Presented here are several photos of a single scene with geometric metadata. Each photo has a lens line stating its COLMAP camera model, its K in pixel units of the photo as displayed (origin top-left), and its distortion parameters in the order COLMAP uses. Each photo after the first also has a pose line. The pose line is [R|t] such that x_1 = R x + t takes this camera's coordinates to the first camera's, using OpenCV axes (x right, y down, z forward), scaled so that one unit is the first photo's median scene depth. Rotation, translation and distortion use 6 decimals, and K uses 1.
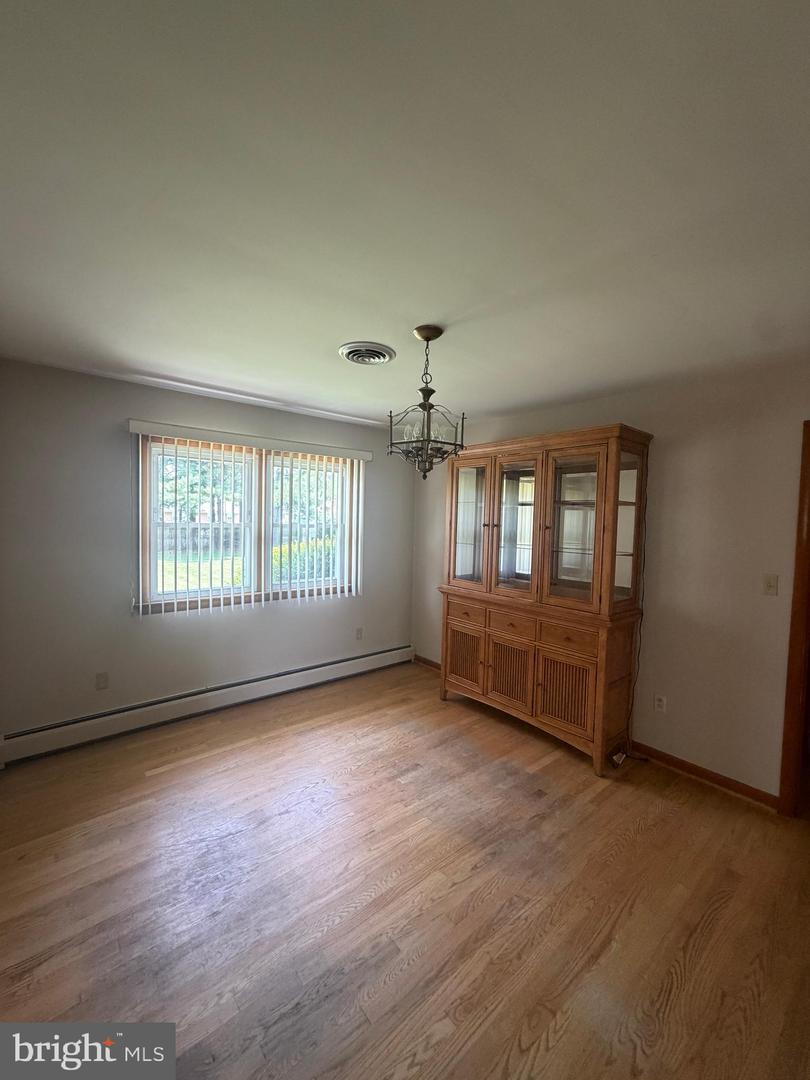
lens RADIAL K [[433.4, 0, 399.6], [0, 433.4, 542.3], [0, 0, 1]] dist [-0.002583, 0.000554]
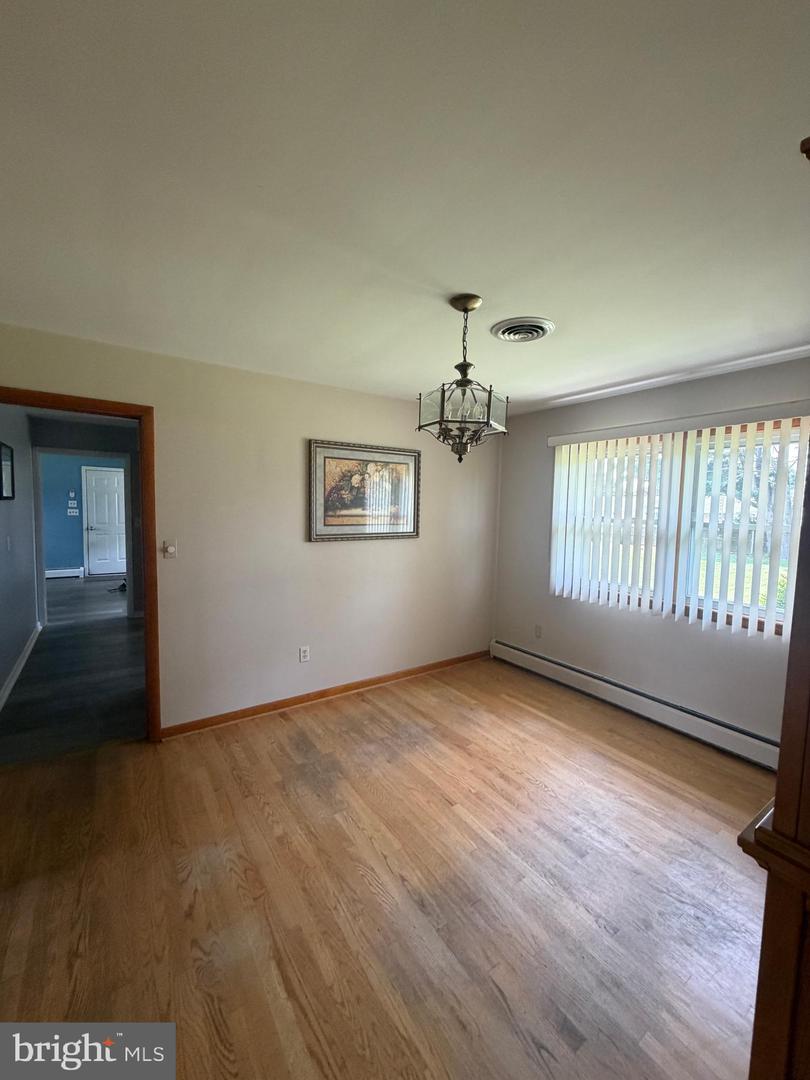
lens RADIAL K [[433.4, 0, 407.1], [0, 433.4, 535.5], [0, 0, 1]] dist [-0.002583, 0.000554]
pose [[-0.089611, 0.044305, -0.994991, 0.732435], [-0.083211, 0.995184, 0.051808, -0.018359], [0.992495, 0.087437, -0.085493, 0.707091]]
